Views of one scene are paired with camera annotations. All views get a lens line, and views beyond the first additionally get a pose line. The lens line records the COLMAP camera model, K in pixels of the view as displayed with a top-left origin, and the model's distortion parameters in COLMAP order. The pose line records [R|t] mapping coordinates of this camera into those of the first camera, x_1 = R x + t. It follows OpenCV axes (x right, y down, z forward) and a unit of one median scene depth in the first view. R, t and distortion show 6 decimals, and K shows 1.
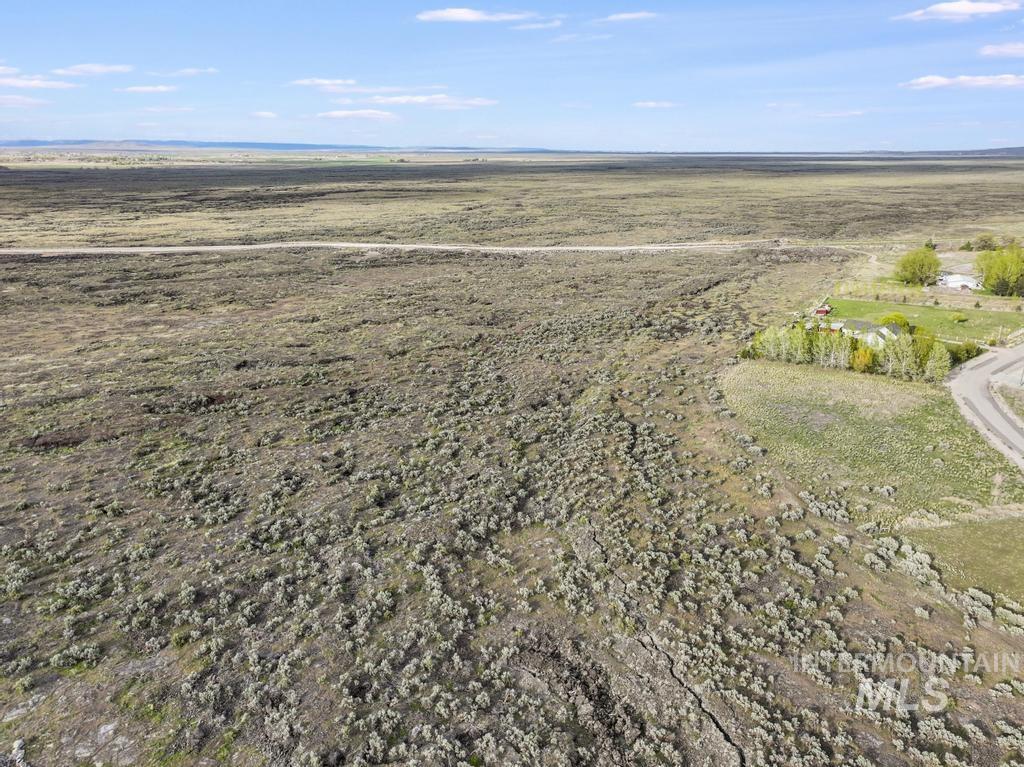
lens RADIAL K [[719.6, 0, 514.3], [0, 719.6, 384.8], [0, 0, 1]] dist [-0.003680, 0.021473]
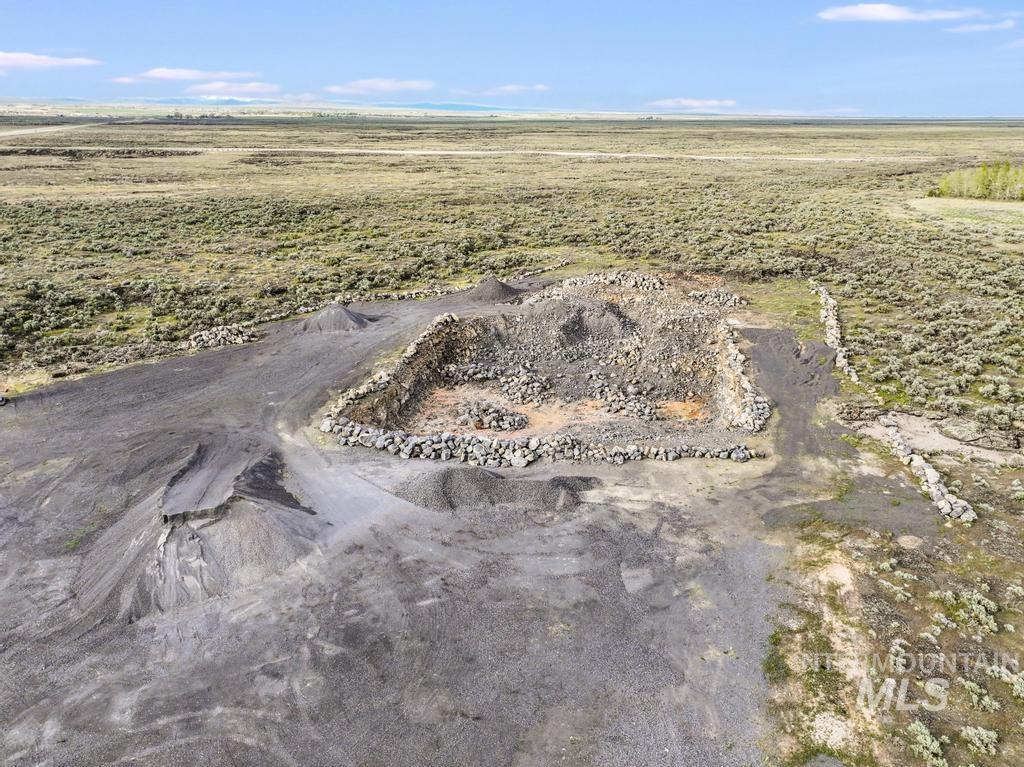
lens RADIAL K [[726.9, 0, 515.6], [0, 726.9, 383.0], [0, 0, 1]] dist [0.000378, 0.013381]
pose [[0.976672, 0.084245, -0.197519, -0.057377], [-0.076140, 0.995927, 0.048288, 0.142437], [0.200782, -0.032122, 0.979109, -0.209106]]
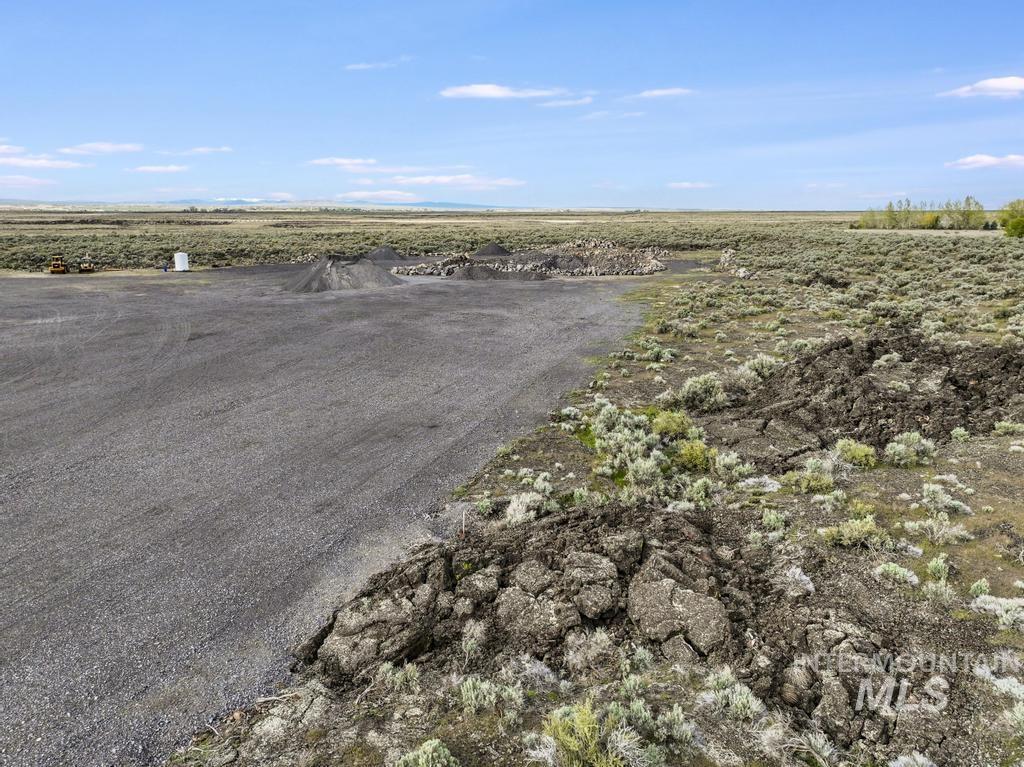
lens RADIAL K [[719.6, 0, 514.3], [0, 719.6, 384.8], [0, 0, 1]] dist [-0.003680, 0.021473]
pose [[0.977817, 0.052502, -0.202776, -0.028626], [-0.067744, 0.995316, -0.068971, 0.225328], [0.198205, 0.081178, 0.976793, -0.312910]]
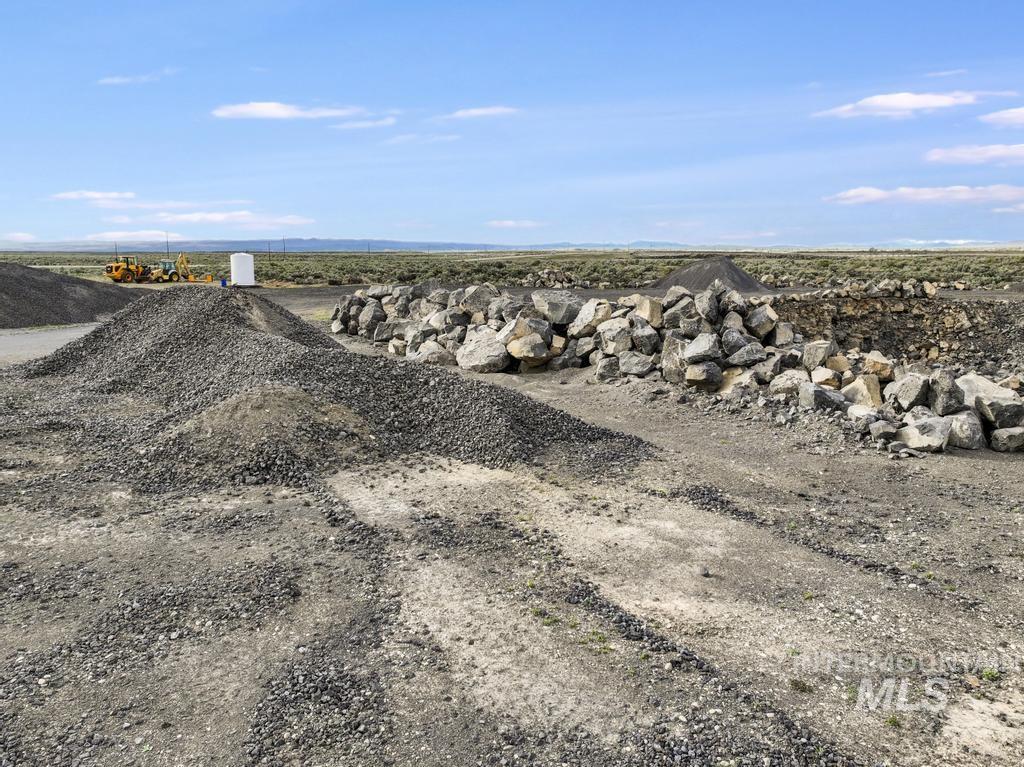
lens RADIAL K [[726.9, 0, 515.6], [0, 726.9, 383.0], [0, 0, 1]] dist [0.000378, 0.013381]
pose [[0.466082, 0.155471, -0.870974, -0.052303], [-0.271782, 0.962000, 0.026281, 0.166984], [0.841963, 0.224466, 0.490626, -0.076954]]
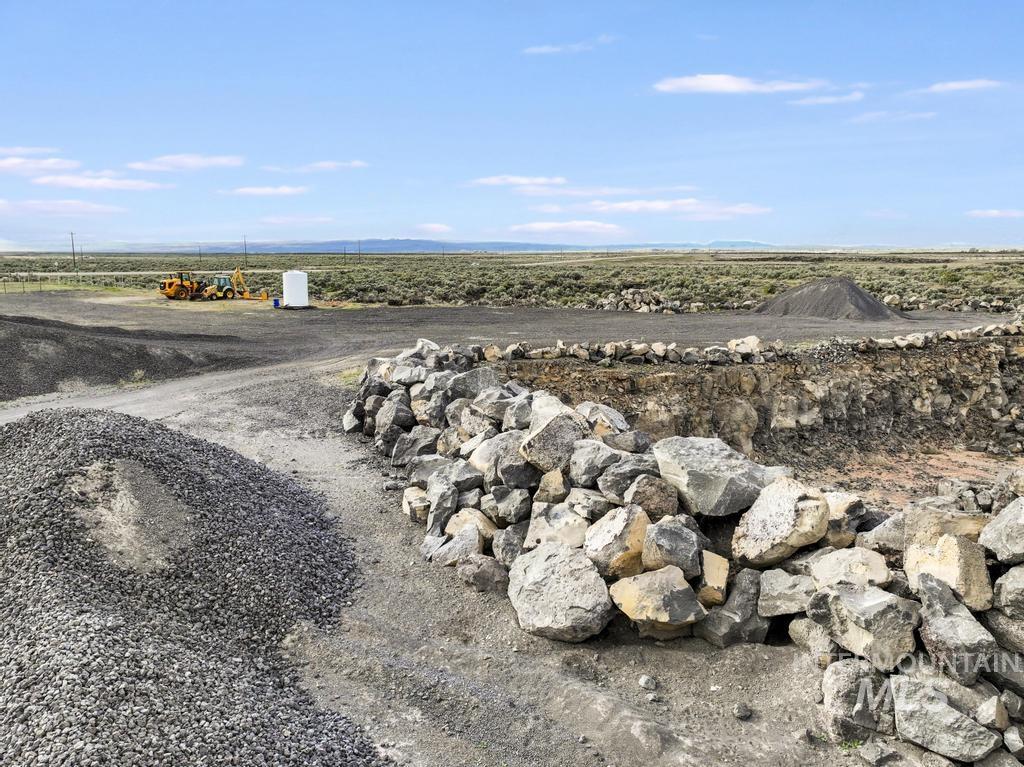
lens RADIAL K [[726.9, 0, 515.6], [0, 726.9, 383.0], [0, 0, 1]] dist [0.000378, 0.013381]
pose [[0.373816, 0.162875, -0.913090, -0.072701], [-0.284888, 0.957034, 0.054082, 0.160391], [0.882667, 0.239912, 0.404156, -0.069243]]
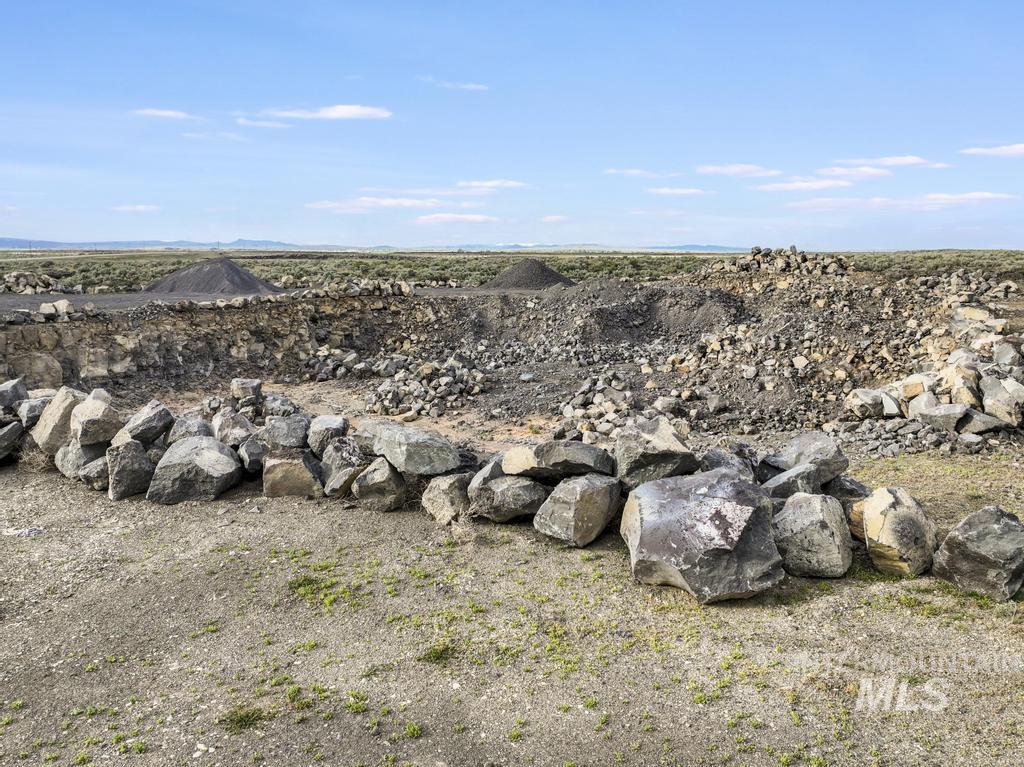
lens RADIAL K [[726.9, 0, 515.6], [0, 726.9, 383.0], [0, 0, 1]] dist [0.000378, 0.013381]
pose [[0.844095, 0.096727, -0.527396, -0.035586], [-0.168208, 0.981711, -0.089166, 0.161218], [0.509126, 0.163977, 0.844927, -0.060172]]
